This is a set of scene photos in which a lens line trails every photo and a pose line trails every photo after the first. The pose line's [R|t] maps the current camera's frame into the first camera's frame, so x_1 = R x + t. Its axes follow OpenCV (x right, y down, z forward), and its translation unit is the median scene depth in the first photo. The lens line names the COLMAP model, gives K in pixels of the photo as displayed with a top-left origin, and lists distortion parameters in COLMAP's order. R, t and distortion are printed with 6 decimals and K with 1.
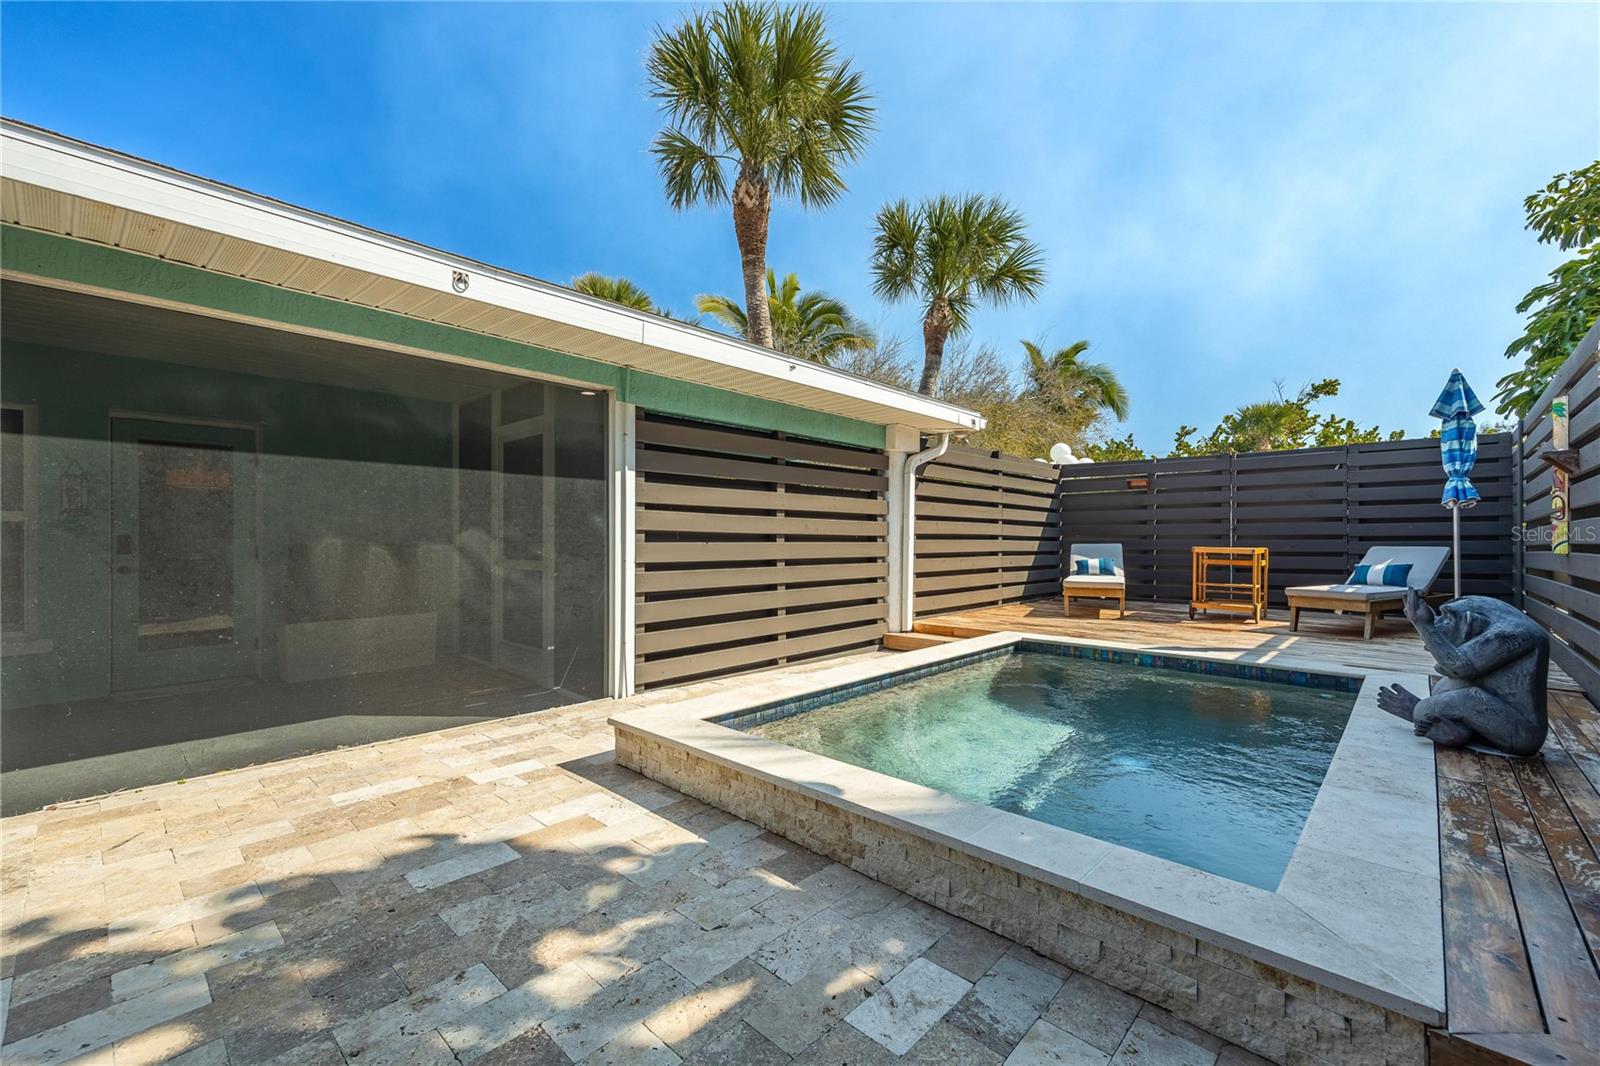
lens RADIAL K [[664.4, 0, 798.7], [0, 664.4, 537.0], [0, 0, 1]] dist [0.004830, 0.000205]
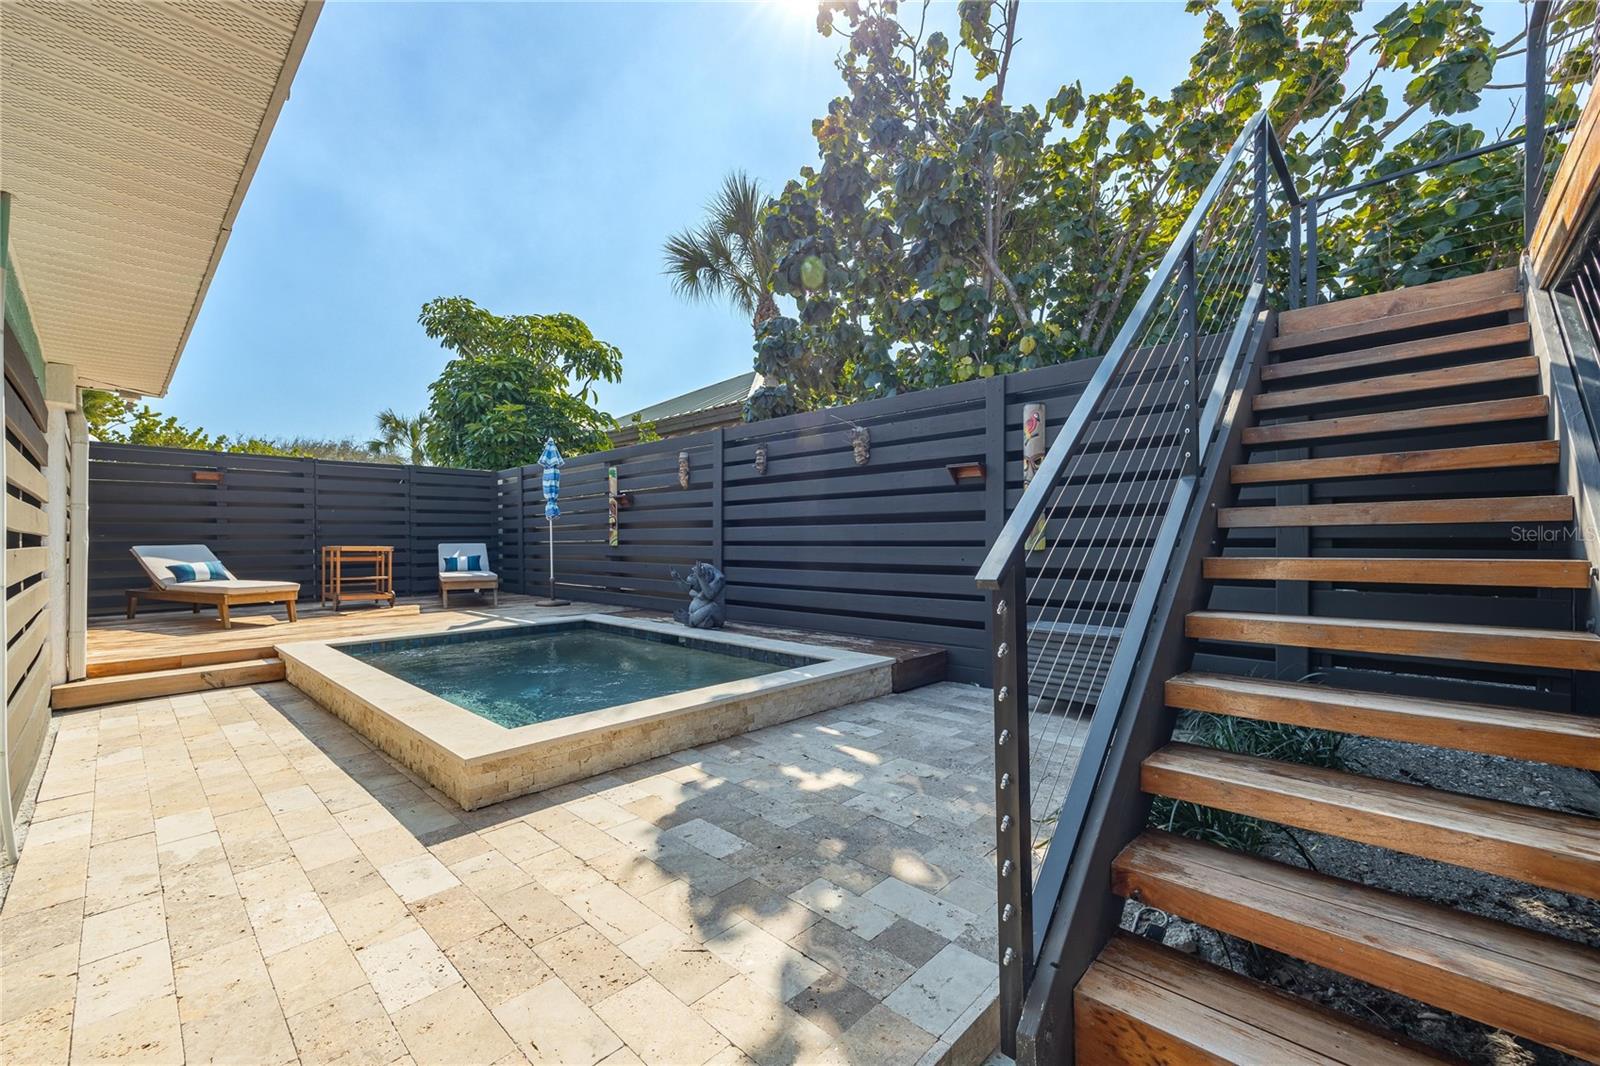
lens RADIAL K [[664.4, 0, 798.5], [0, 664.4, 533.3], [0, 0, 1]] dist [0.004830, 0.000205]
pose [[0.006680, 0.003660, 0.999971, -0.827540], [-0.000659, 0.999993, -0.003656, -0.004789], [-0.999977, -0.000634, 0.006683, 0.432052]]
